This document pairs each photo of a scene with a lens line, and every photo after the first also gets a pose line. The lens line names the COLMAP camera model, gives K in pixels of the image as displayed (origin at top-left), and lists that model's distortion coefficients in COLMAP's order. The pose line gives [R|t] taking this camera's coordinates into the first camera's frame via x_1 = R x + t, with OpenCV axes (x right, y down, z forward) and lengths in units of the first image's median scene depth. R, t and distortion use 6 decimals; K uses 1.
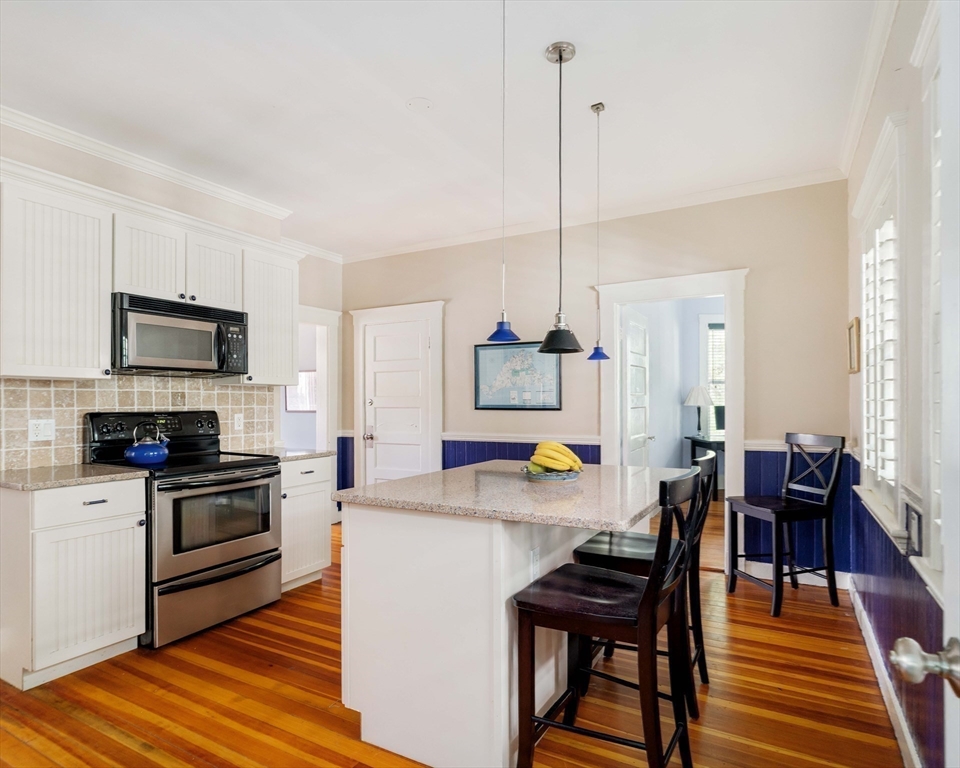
lens RADIAL K [[504.0, 0, 476.4], [0, 504.0, 388.9], [0, 0, 1]] dist [-0.022139, -0.000141]
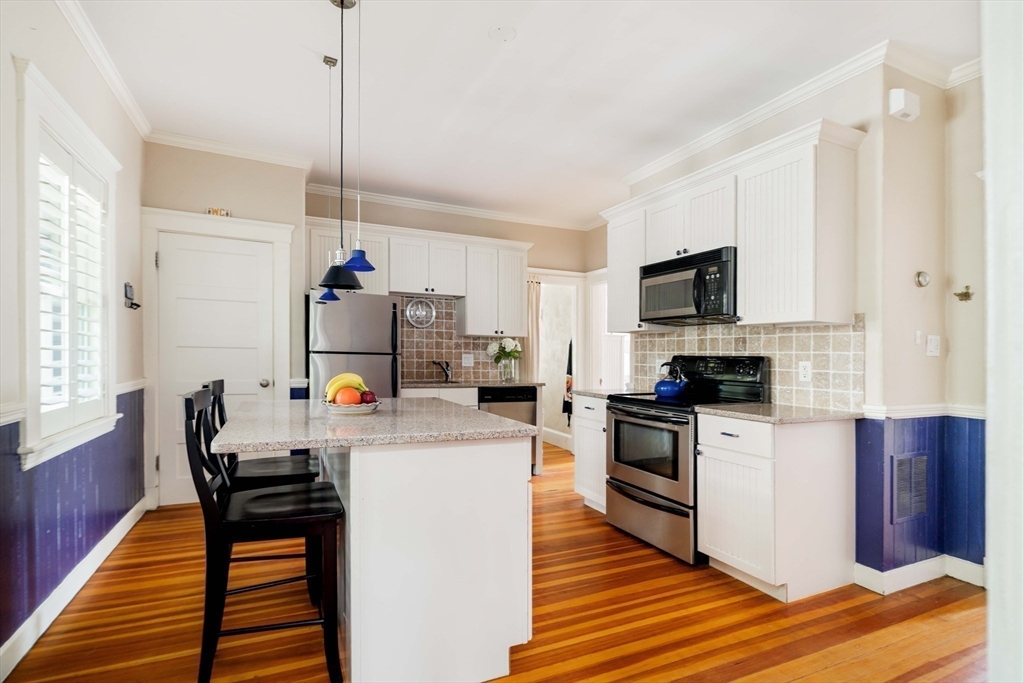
lens RADIAL K [[542.1, 0, 511.2], [0, 542.1, 368.9], [0, 0, 1]] dist [-0.000928, -0.000134]
pose [[-0.596082, 0.015382, -0.802776, 0.569907], [0.010174, 0.999881, 0.011604, 0.053484], [0.802859, -0.001251, -0.596168, 1.305037]]
